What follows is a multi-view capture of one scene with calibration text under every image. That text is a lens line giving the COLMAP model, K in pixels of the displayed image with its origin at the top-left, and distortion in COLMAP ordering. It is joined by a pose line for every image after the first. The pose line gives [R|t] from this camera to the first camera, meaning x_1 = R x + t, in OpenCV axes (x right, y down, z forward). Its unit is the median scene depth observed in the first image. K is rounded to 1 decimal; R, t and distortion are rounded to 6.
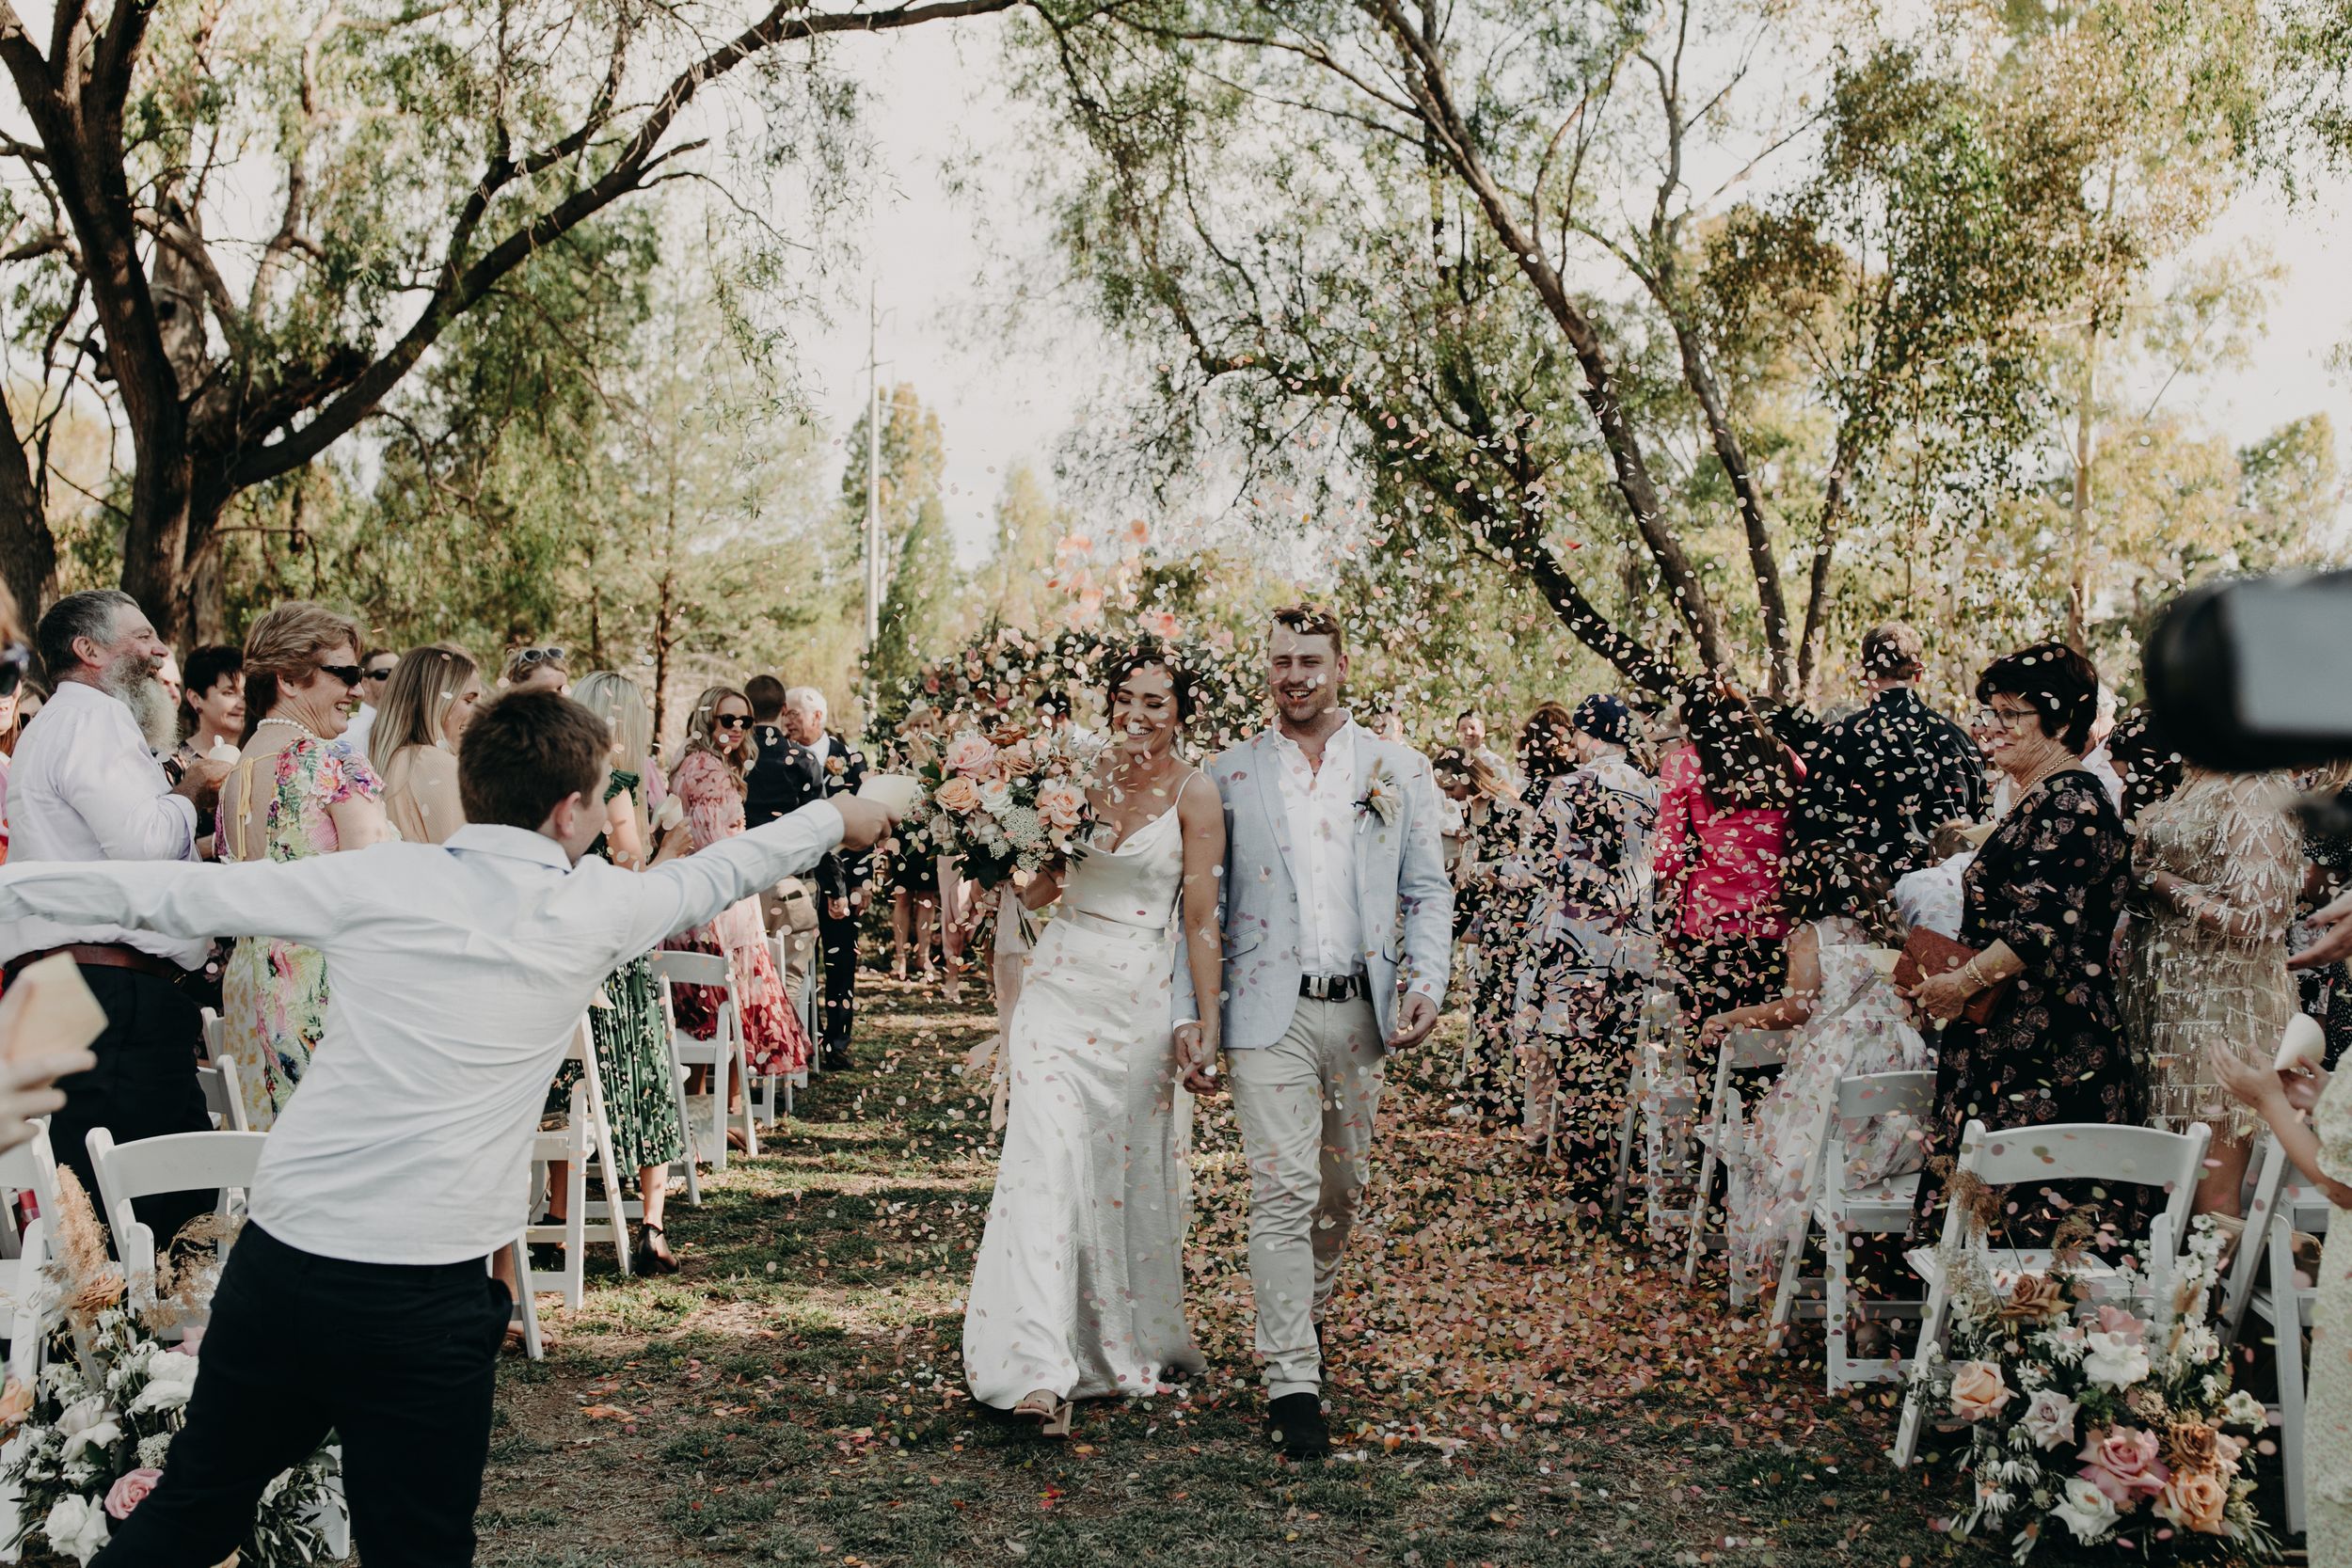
lens RADIAL K [[2298.1, 0, 1176.0], [0, 2298.1, 784.0], [0, 0, 1]] dist [-0.102634, 0.003591]
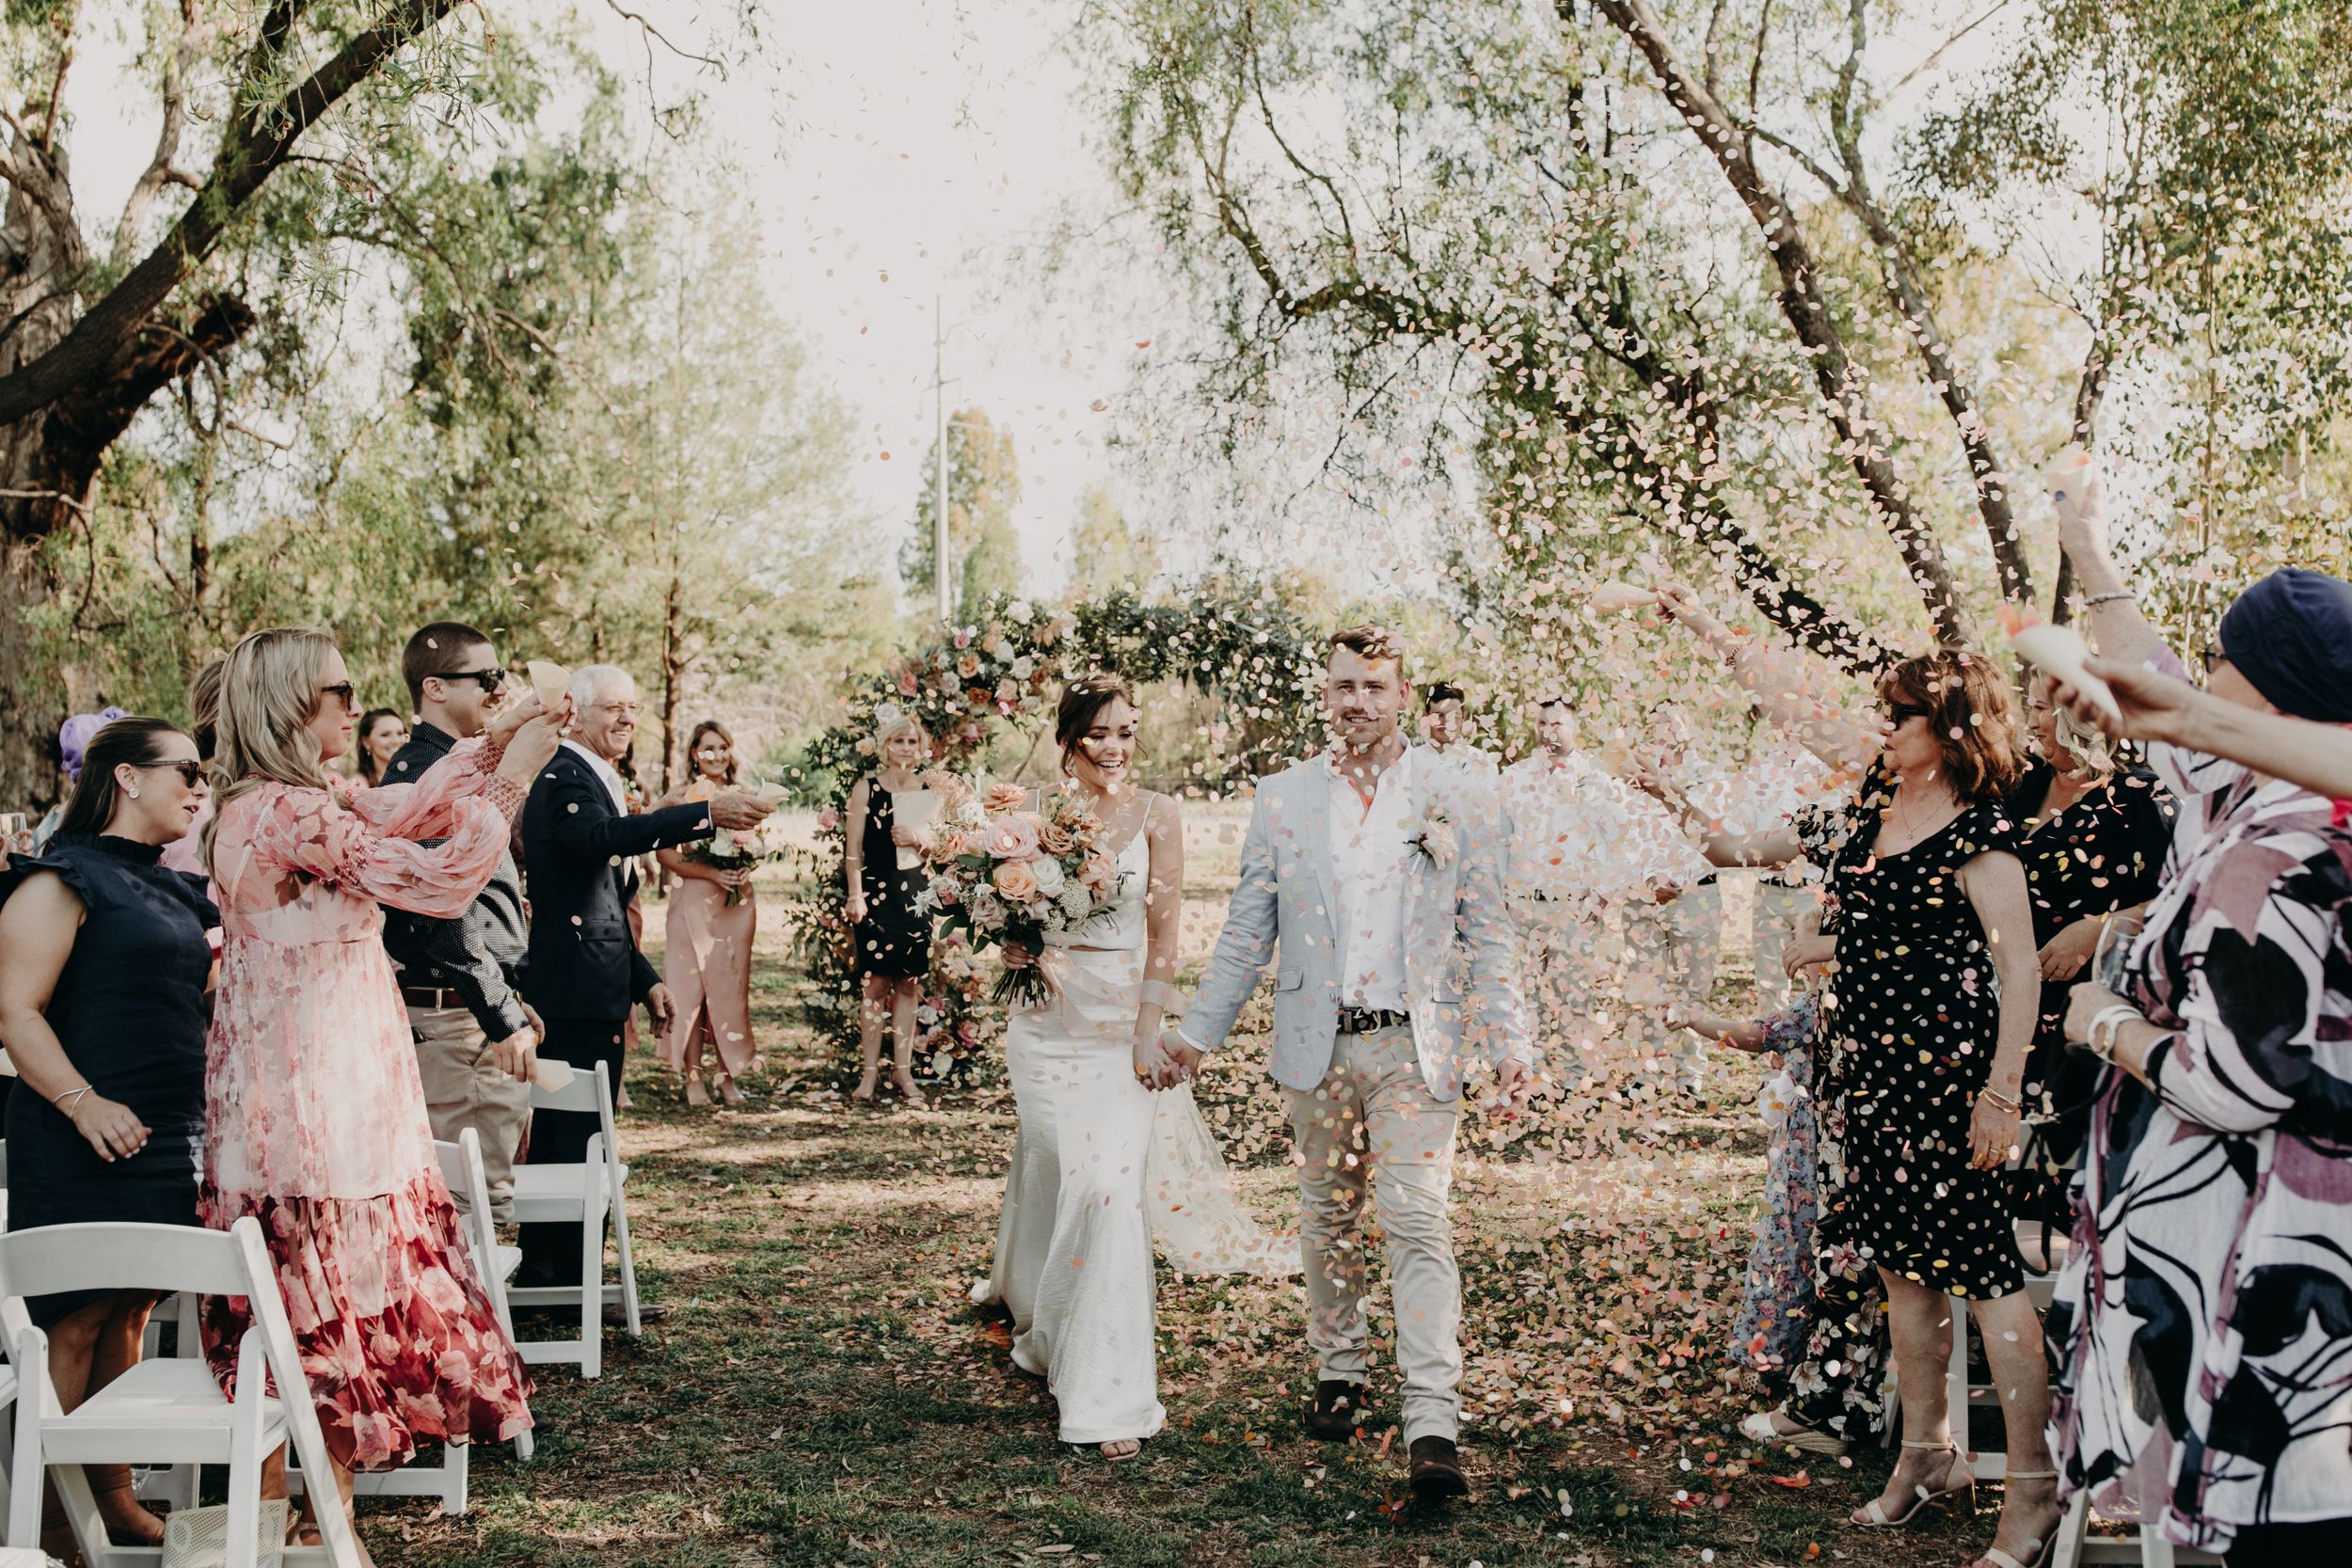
lens RADIAL K [[2298.1, 0, 1176.0], [0, 2298.1, 784.0], [0, 0, 1]] dist [-0.102634, 0.003591]
pose [[0.999066, -0.019092, -0.038771, 0.002320], [0.018567, 0.999732, -0.013842, -0.000480], [0.039025, 0.013109, 0.999152, 0.200314]]
